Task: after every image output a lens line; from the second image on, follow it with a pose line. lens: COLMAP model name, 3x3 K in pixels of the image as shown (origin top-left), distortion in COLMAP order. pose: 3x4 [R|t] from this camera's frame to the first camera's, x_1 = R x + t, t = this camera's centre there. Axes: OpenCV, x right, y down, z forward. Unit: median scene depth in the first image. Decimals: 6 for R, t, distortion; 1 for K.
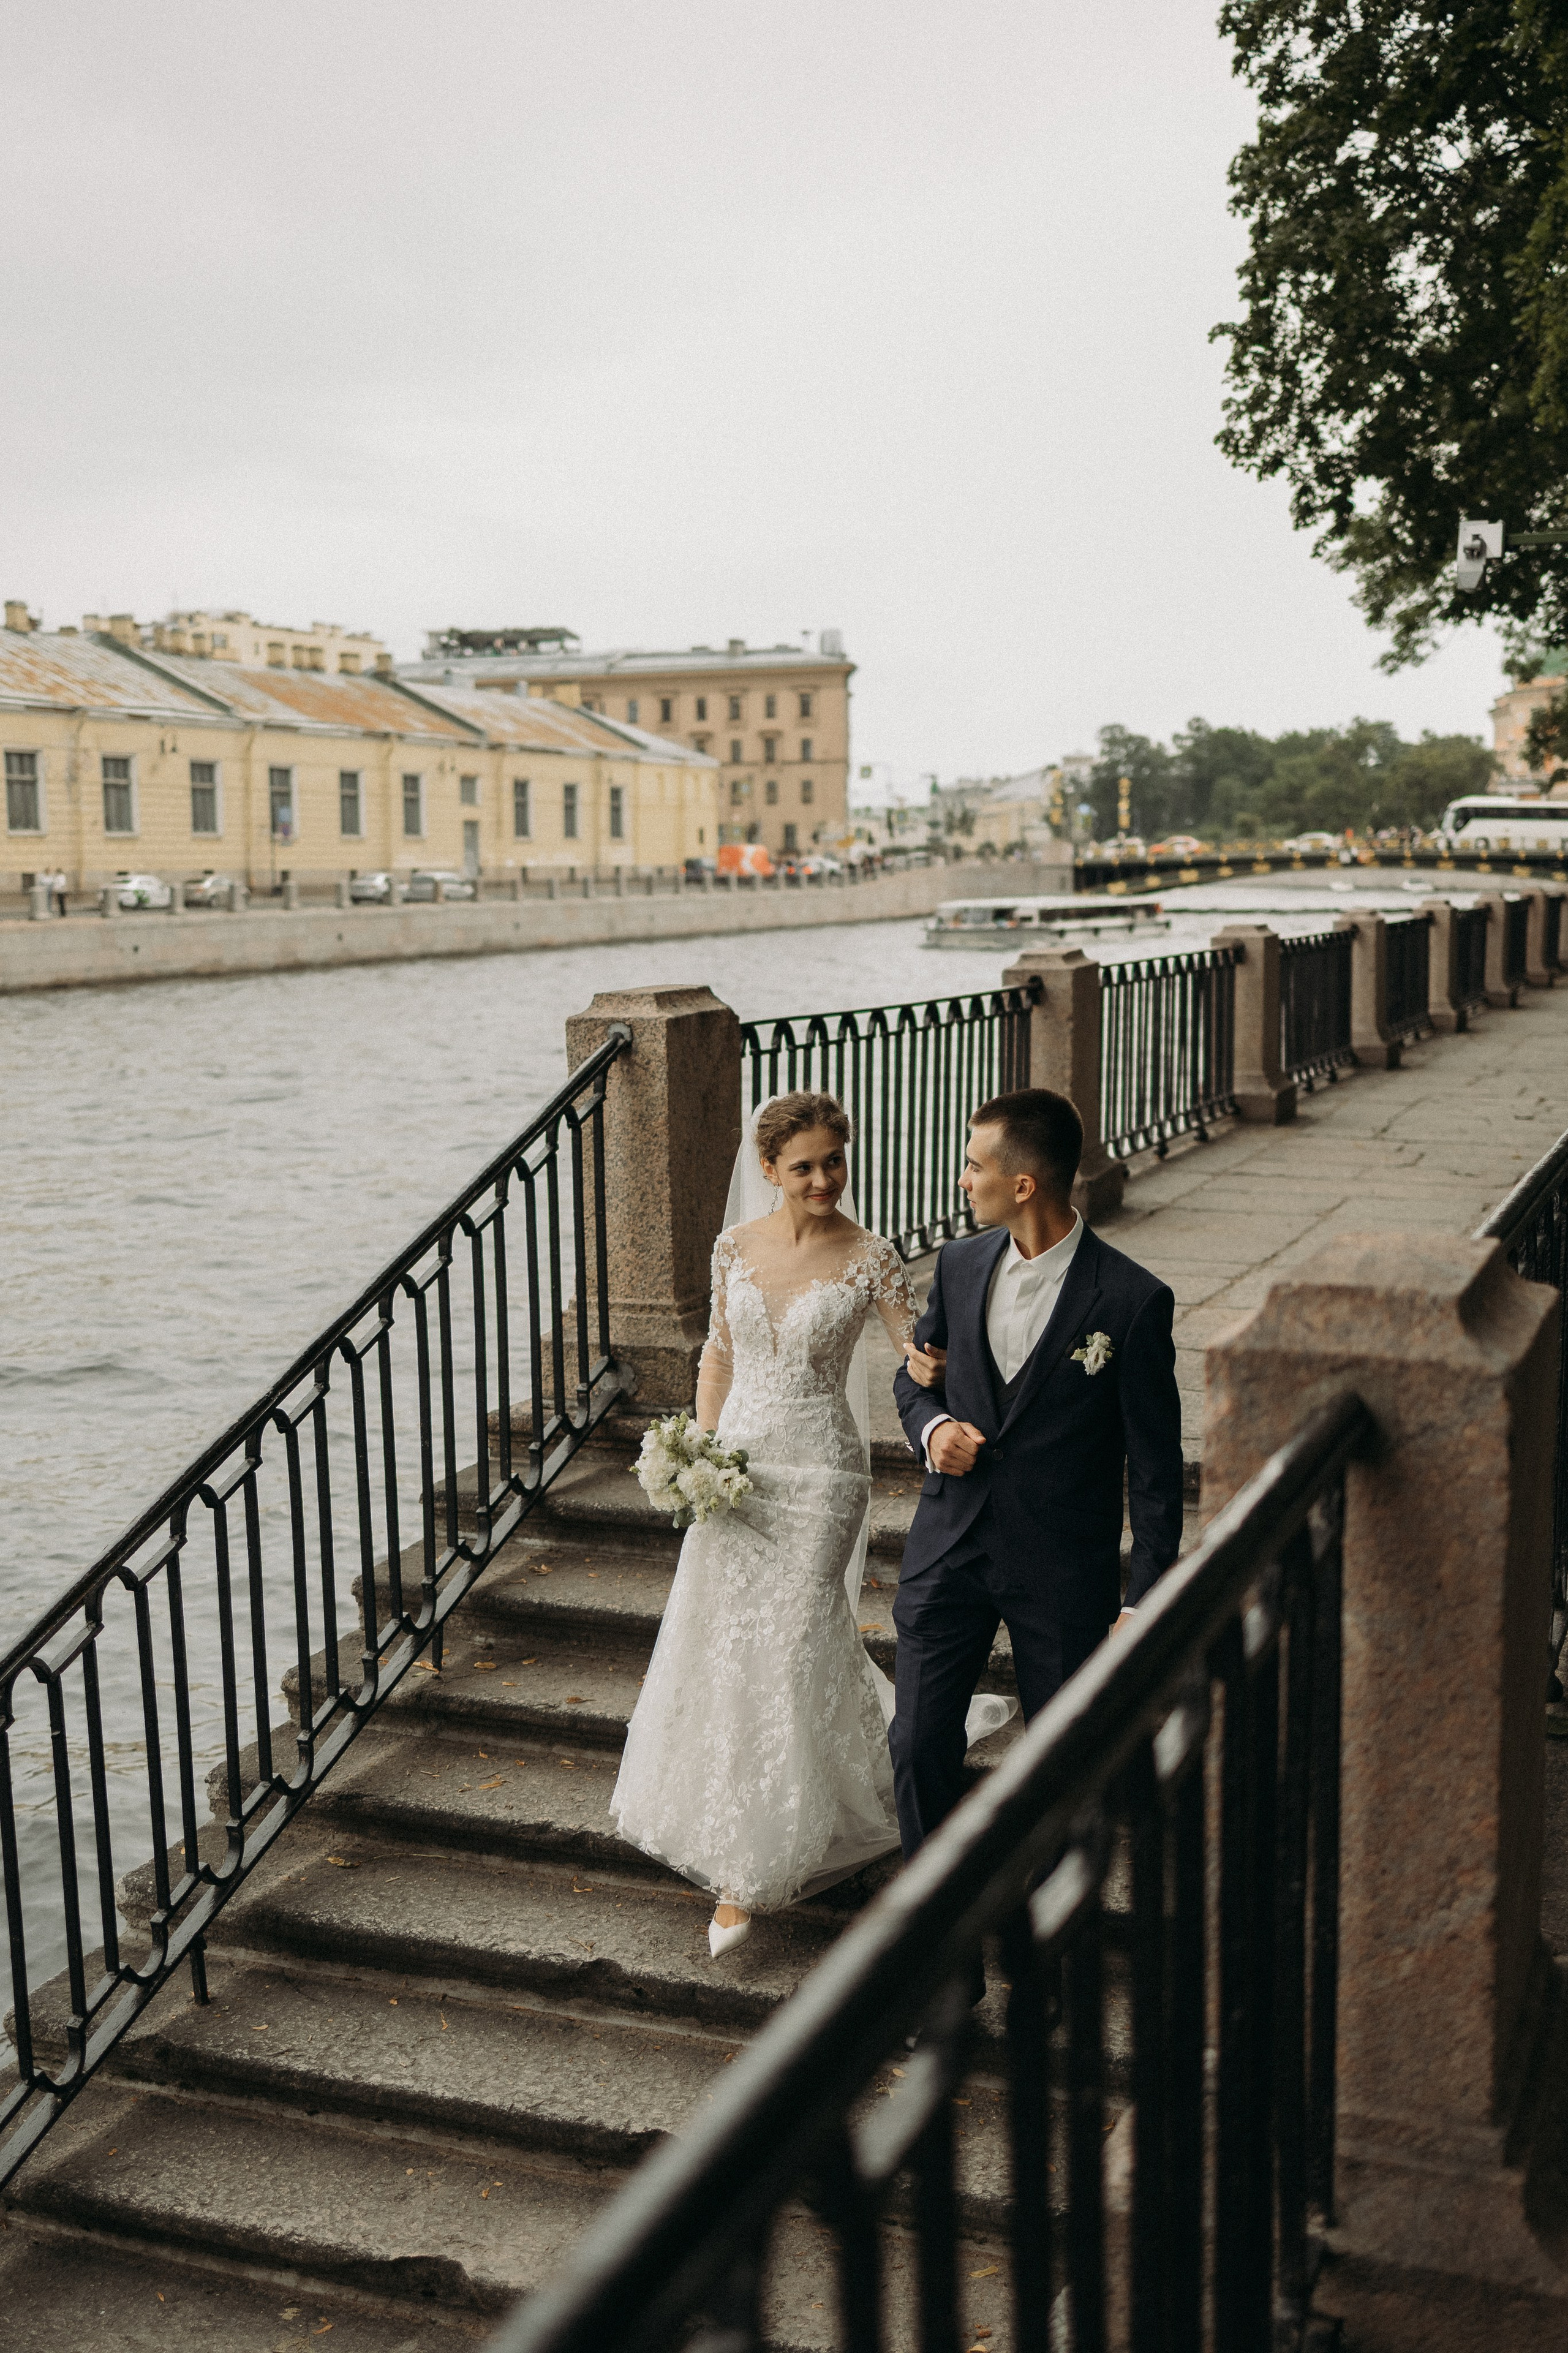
lens RADIAL K [[2416.5, 0, 786.9], [0, 2416.5, 1180.9], [0, 0, 1]] dist [0.090964, 0.007807]
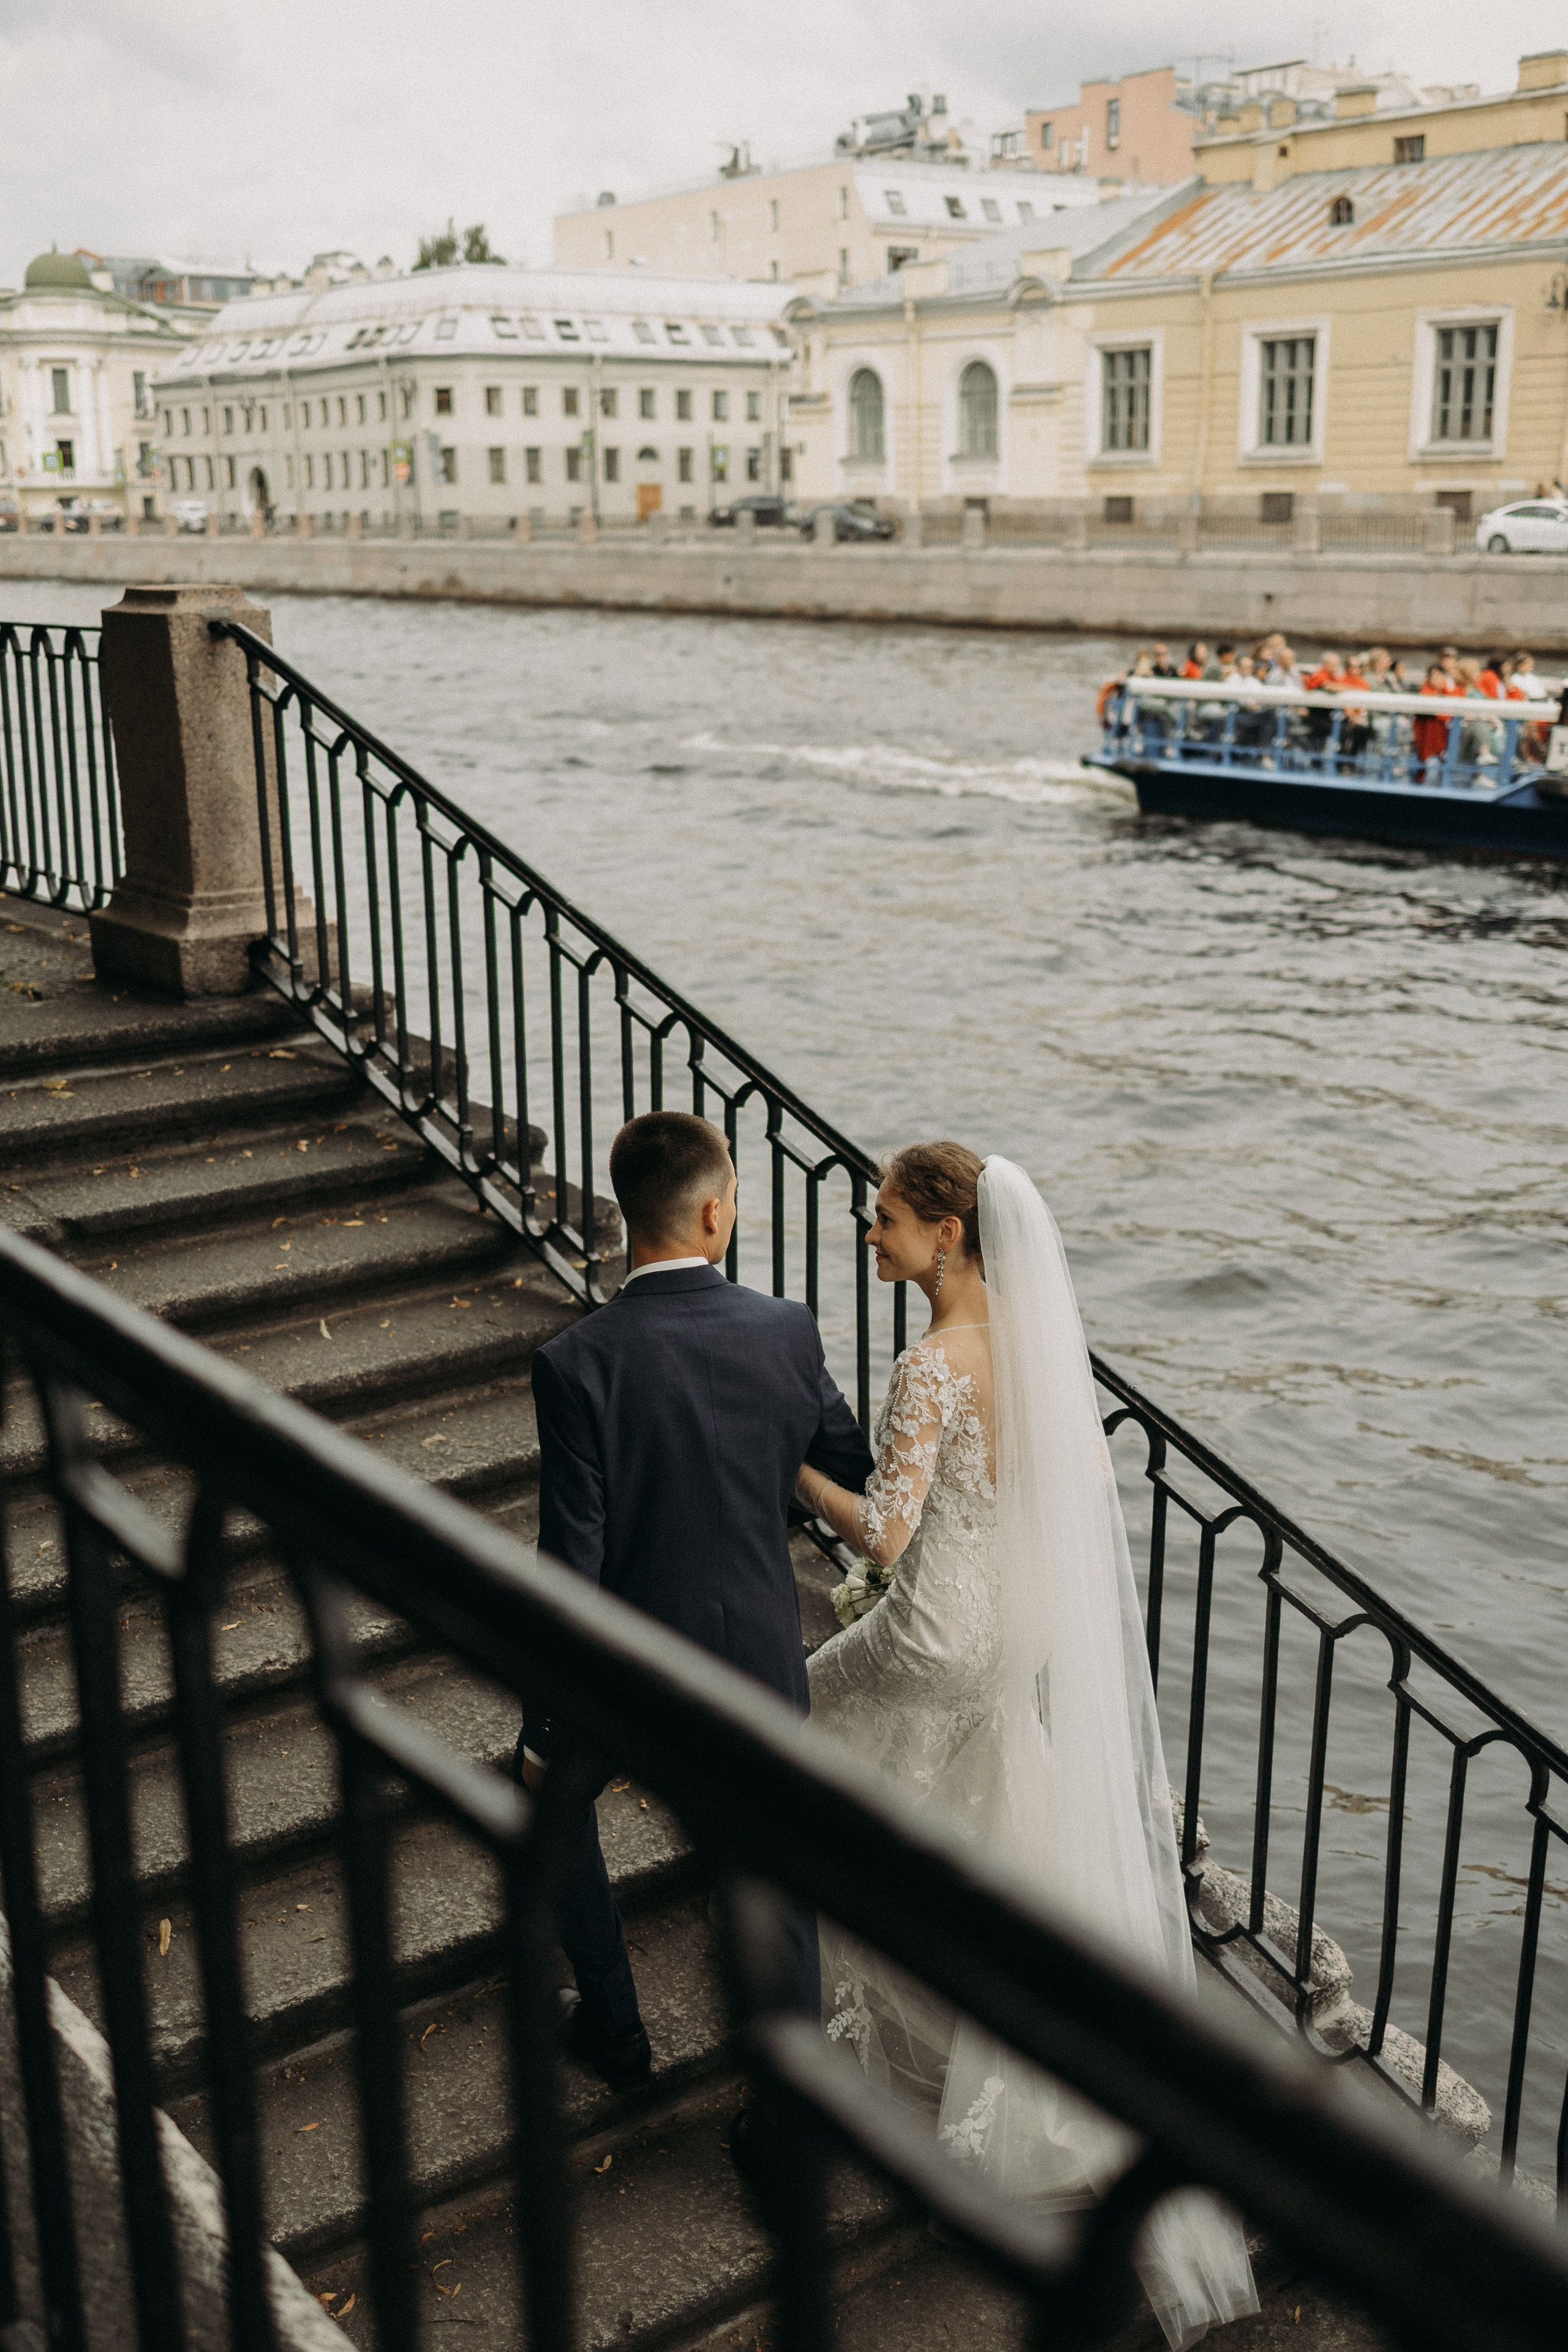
lens RADIAL K [[2446.4, 0, 781.6], [0, 2446.4, 1143.2], [0, 0, 1]] dist [-0.000487, 0.031980]
pose [[-0.489493, 0.237445, -0.839057, 0.580017], [-0.101791, 0.940076, 0.325416, -0.198754], [0.866046, 0.244698, -0.435991, 1.464274]]
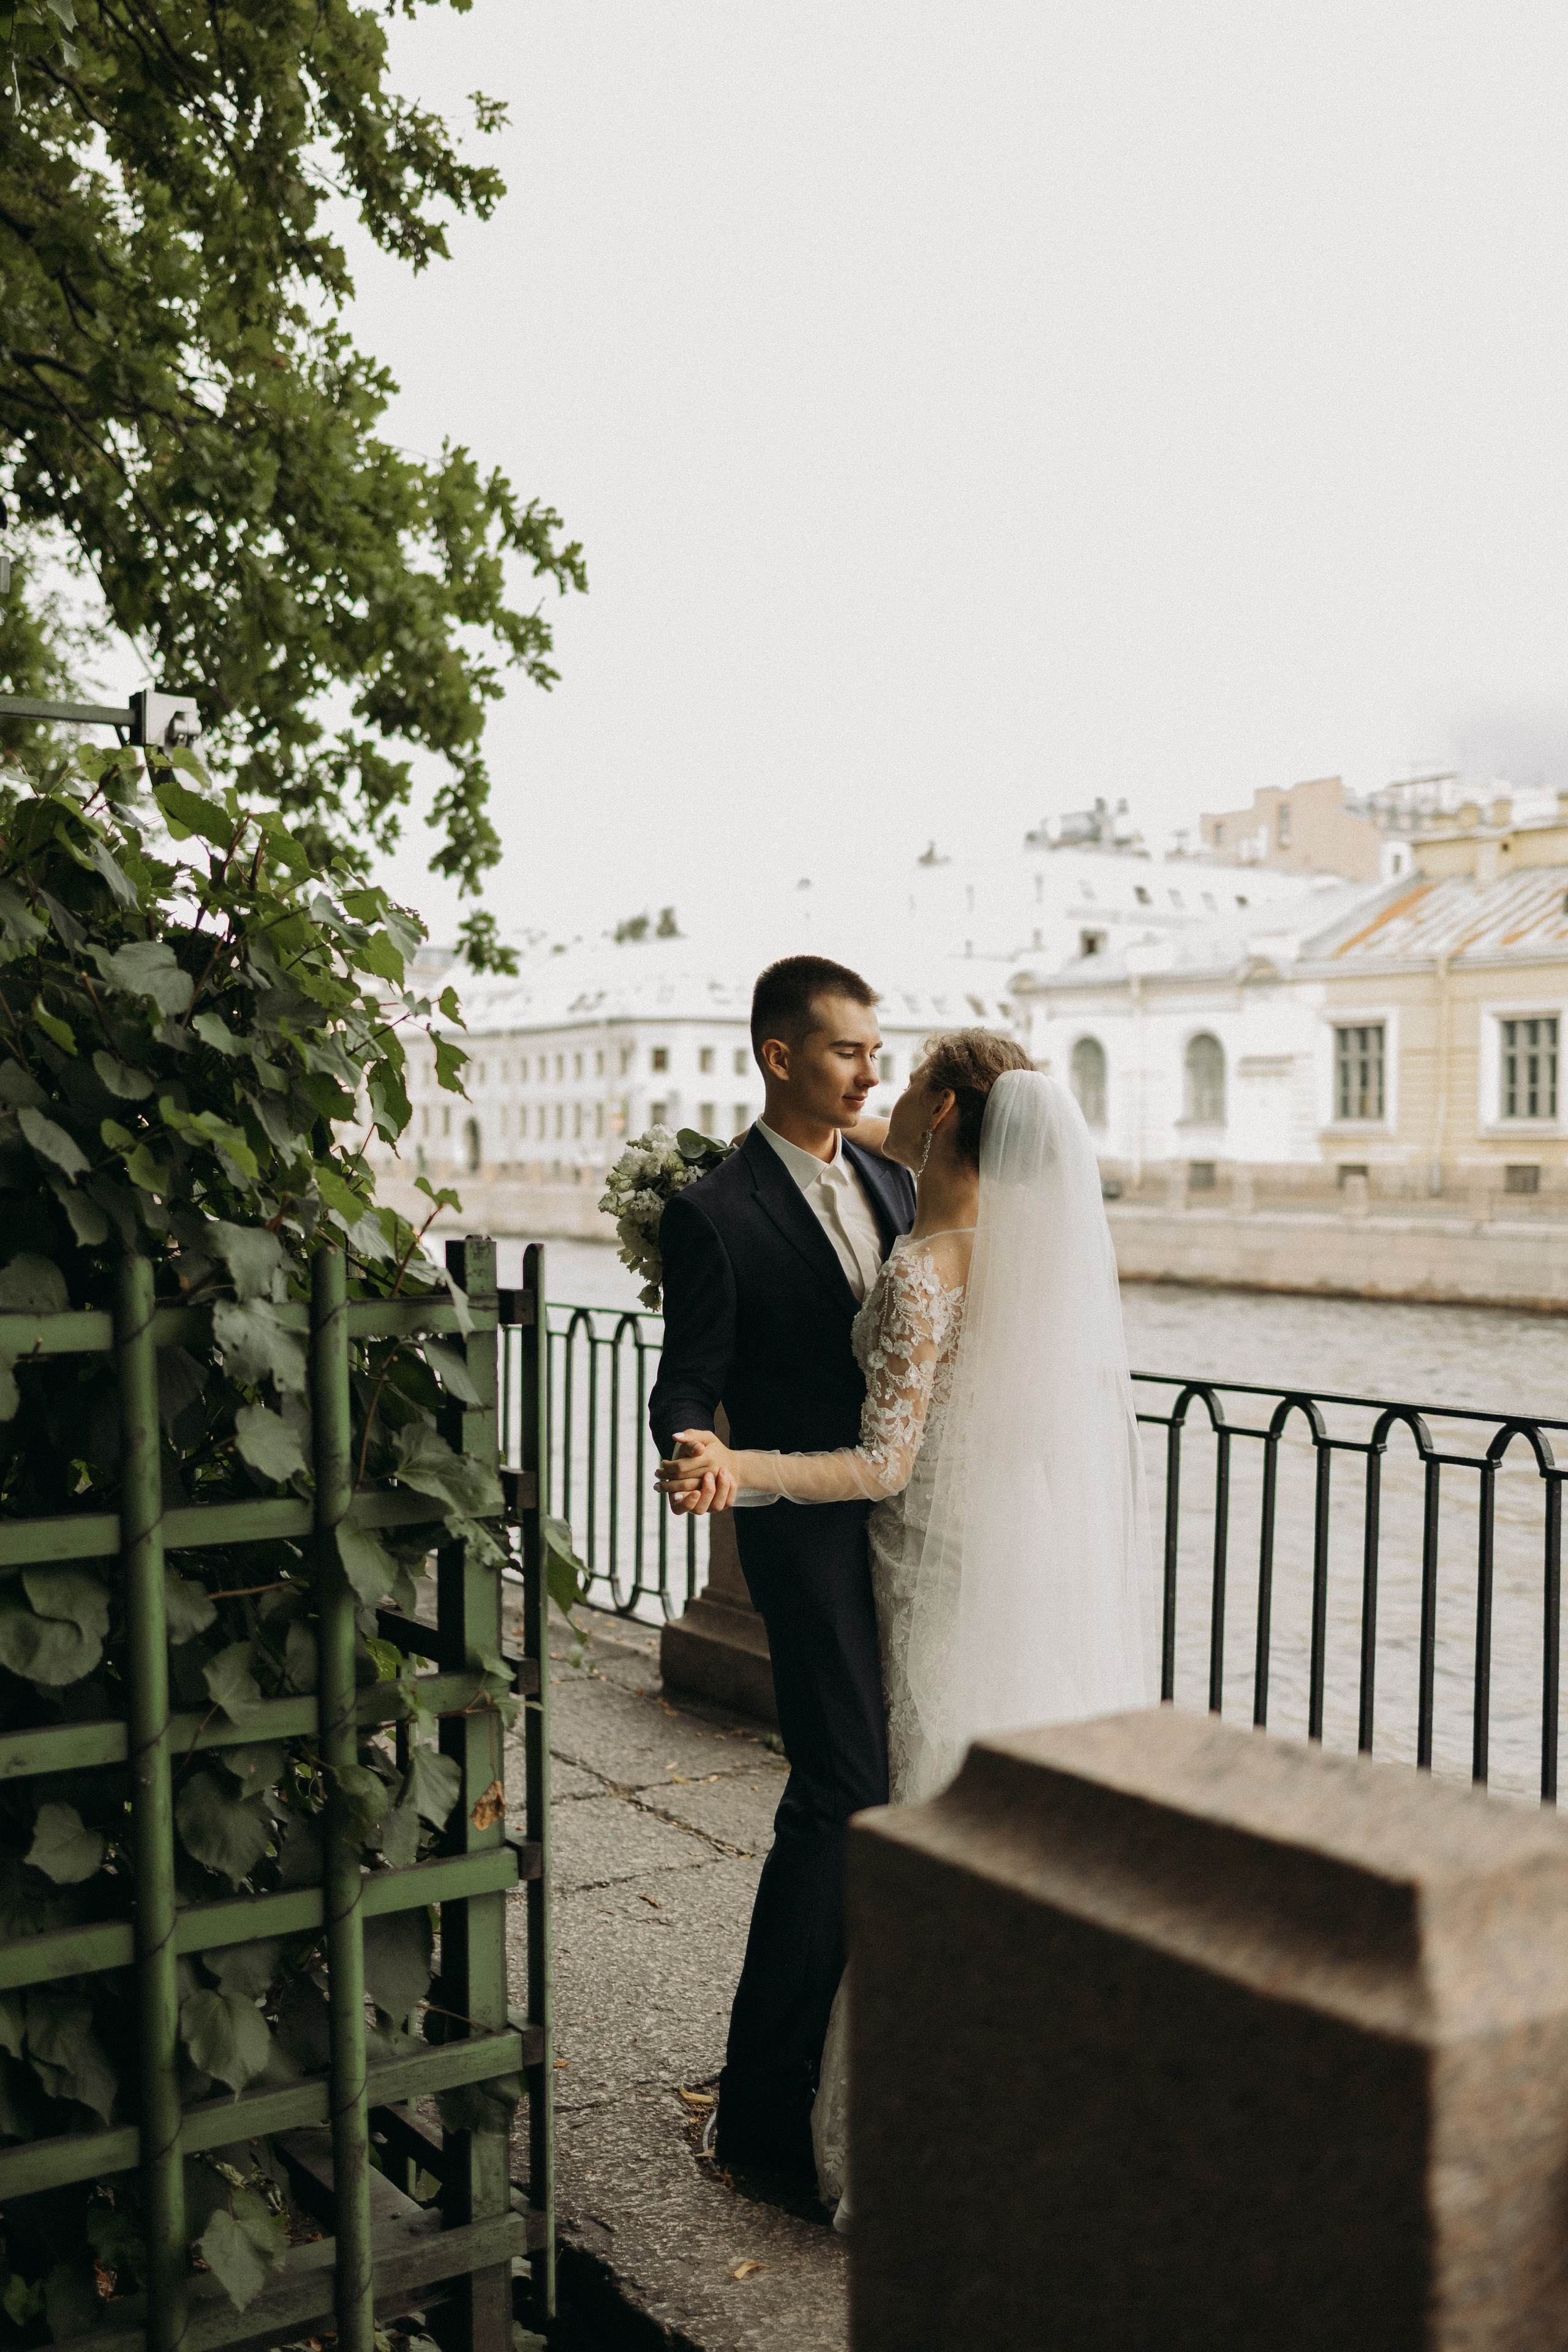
lens RADIAL K [[2366.4, 0, 753.9], [0, 2366.4, 1173.2], [0, 0, 1]] dist [0.017608, 0.003797]
pose [[-0.542606, 0.011543, -0.839908, 0.565500], [-0.119548, 0.988666, 0.090820, -0.191603], [0.831437, 0.149689, -0.535076, 1.403952]]
